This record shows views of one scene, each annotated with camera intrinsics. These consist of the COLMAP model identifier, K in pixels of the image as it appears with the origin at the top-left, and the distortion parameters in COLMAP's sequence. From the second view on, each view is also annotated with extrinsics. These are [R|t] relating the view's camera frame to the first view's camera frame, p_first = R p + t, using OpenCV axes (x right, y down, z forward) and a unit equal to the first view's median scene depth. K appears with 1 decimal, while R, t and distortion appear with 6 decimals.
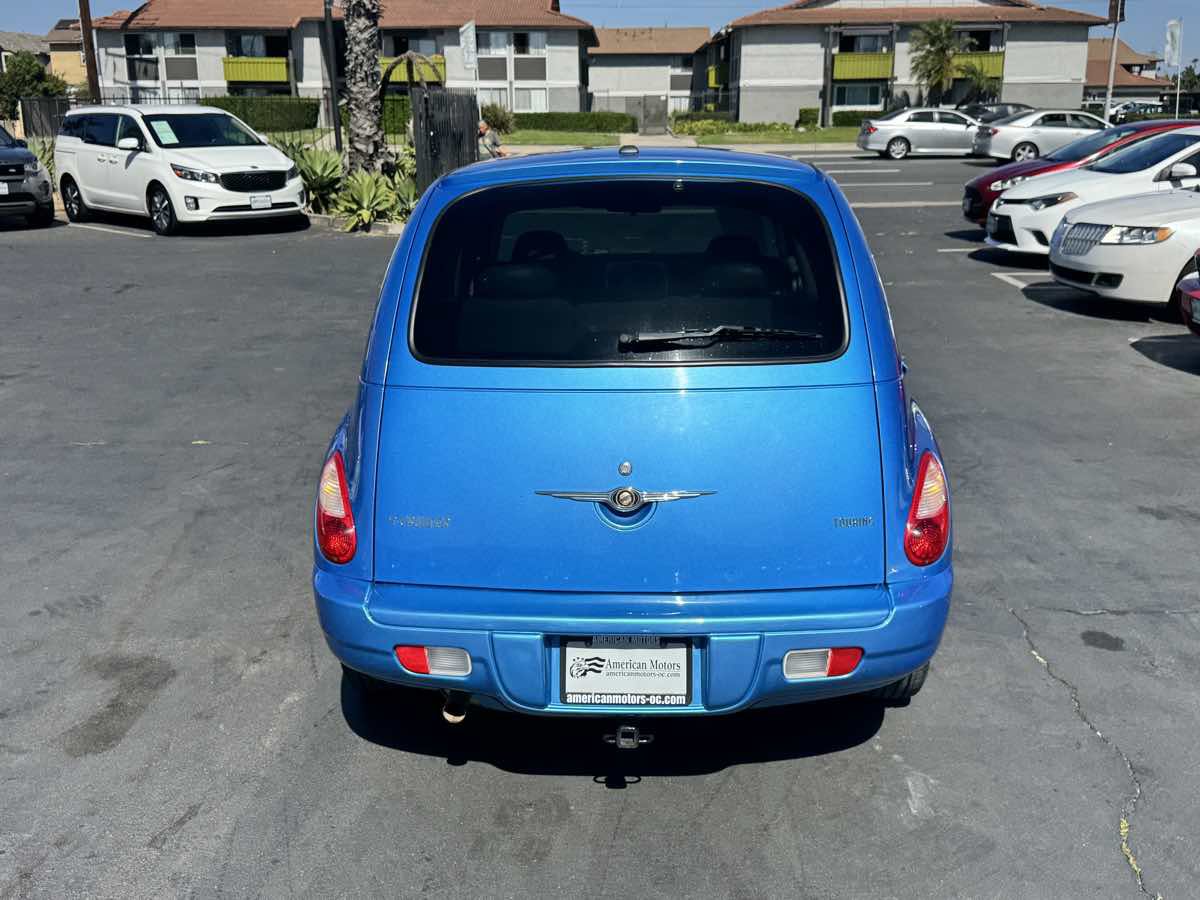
lens RADIAL K [[1204.6, 0, 595.3], [0, 1204.6, 445.4], [0, 0, 1]] dist [0.178364, -0.396037]
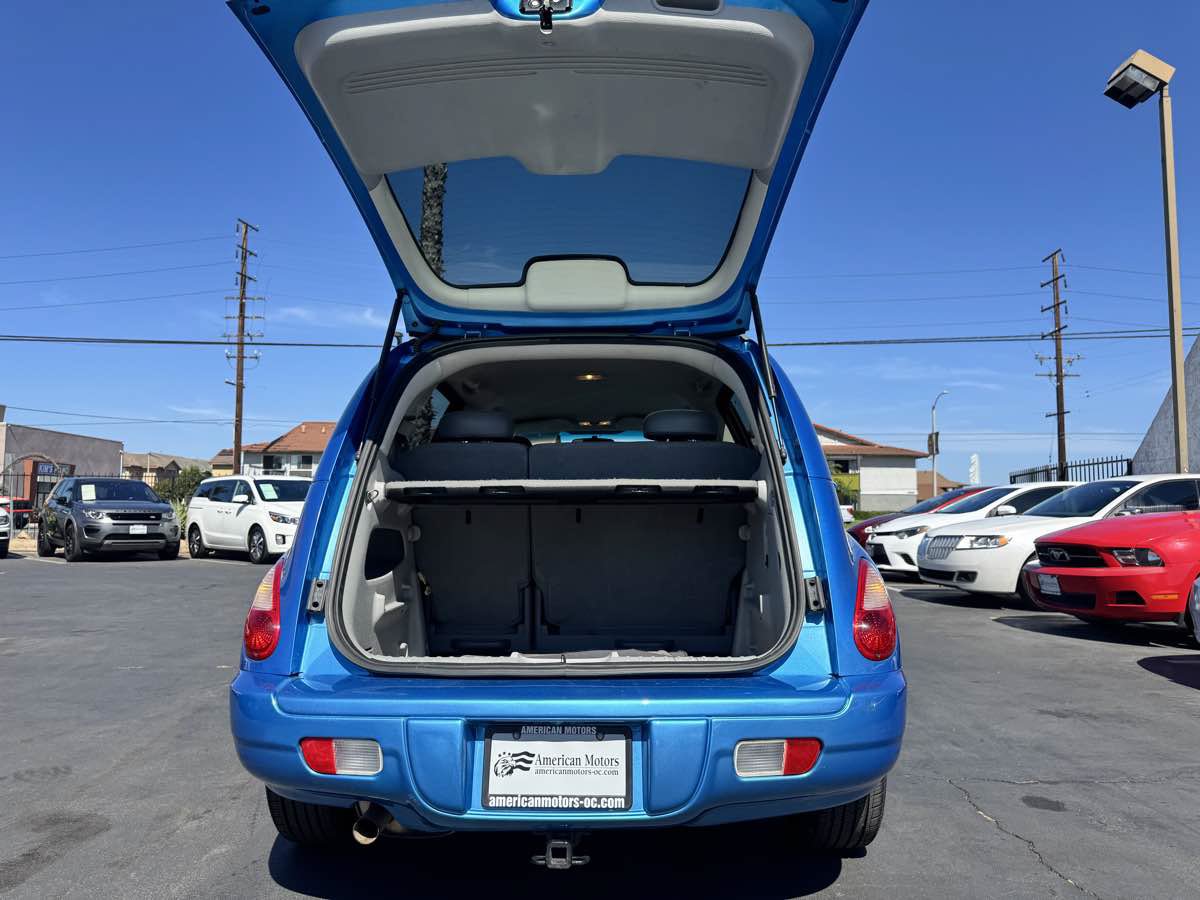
lens RADIAL K [[863.0, 0, 600.0], [0, 863.0, 450.0], [0, 0, 1]] dist [0.016892, -0.019329]
pose [[0.999794, 0.012399, 0.016095, 0.025611], [-0.006165, 0.939986, -0.341157, 0.108434], [-0.019359, 0.340987, 0.939869, 0.193972]]
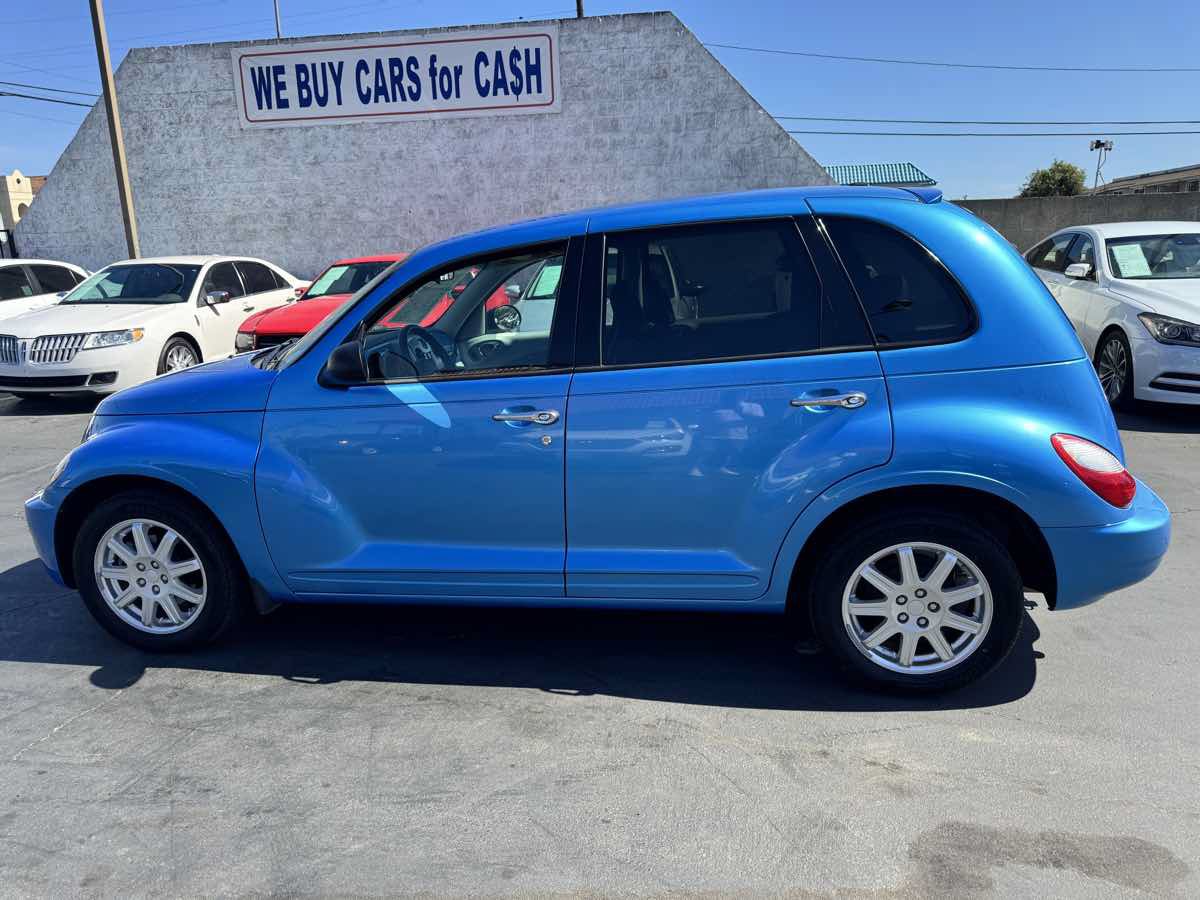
lens RADIAL K [[853.8, 0, 601.7], [0, 853.8, 470.9], [0, 0, 1]] dist [-0.002316, -0.008784]
pose [[0.106542, -0.245698, 0.963474, -0.665506], [0.289841, 0.934581, 0.206279, -0.160268], [-0.951126, 0.257277, 0.170786, 0.843895]]
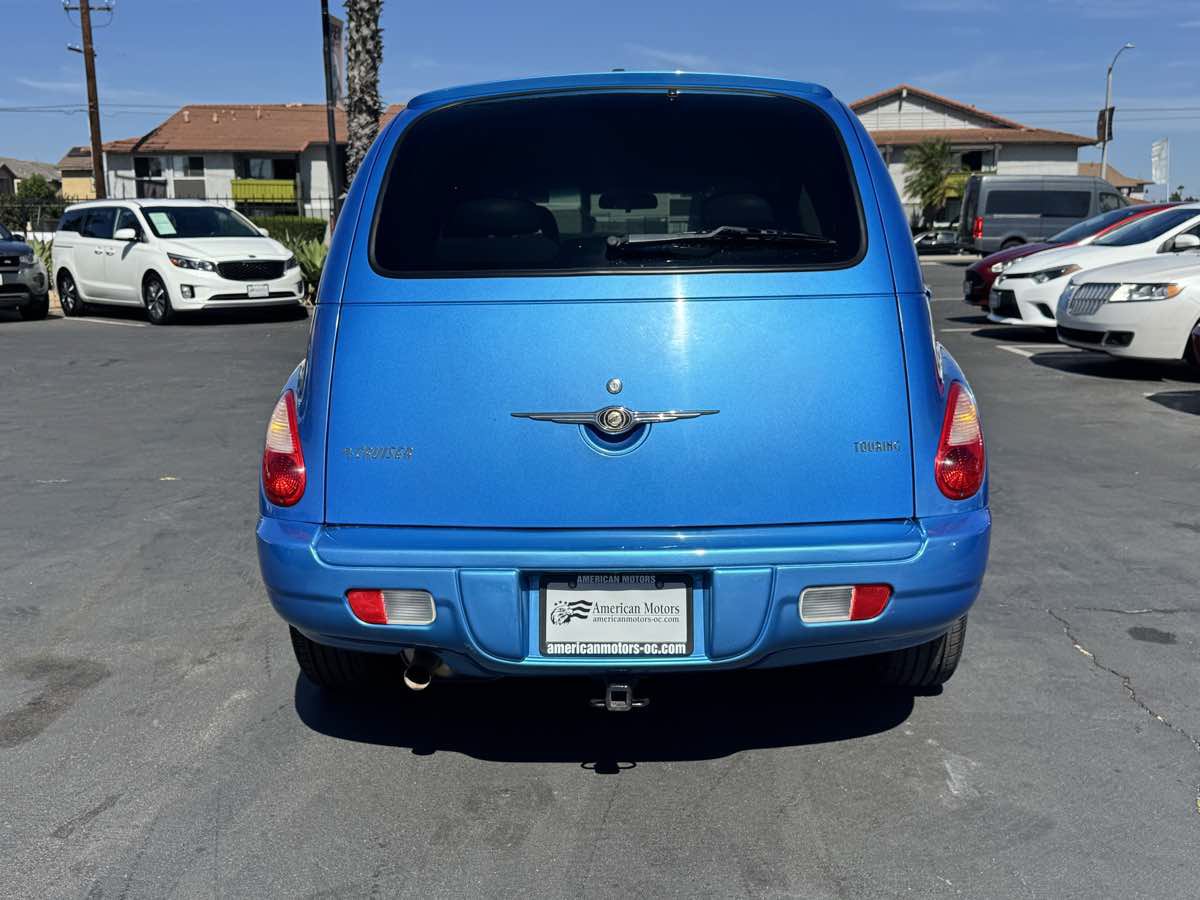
lens RADIAL K [[1204.1, 0, 608.4], [0, 1204.1, 451.2], [0, 0, 1]] dist [0.178039, -0.402928]
pose [[0.999956, -0.005236, 0.007803, 0.008162], [0.005962, 0.995354, -0.096103, 0.090246], [-0.007263, 0.096145, 0.995341, 0.081549]]
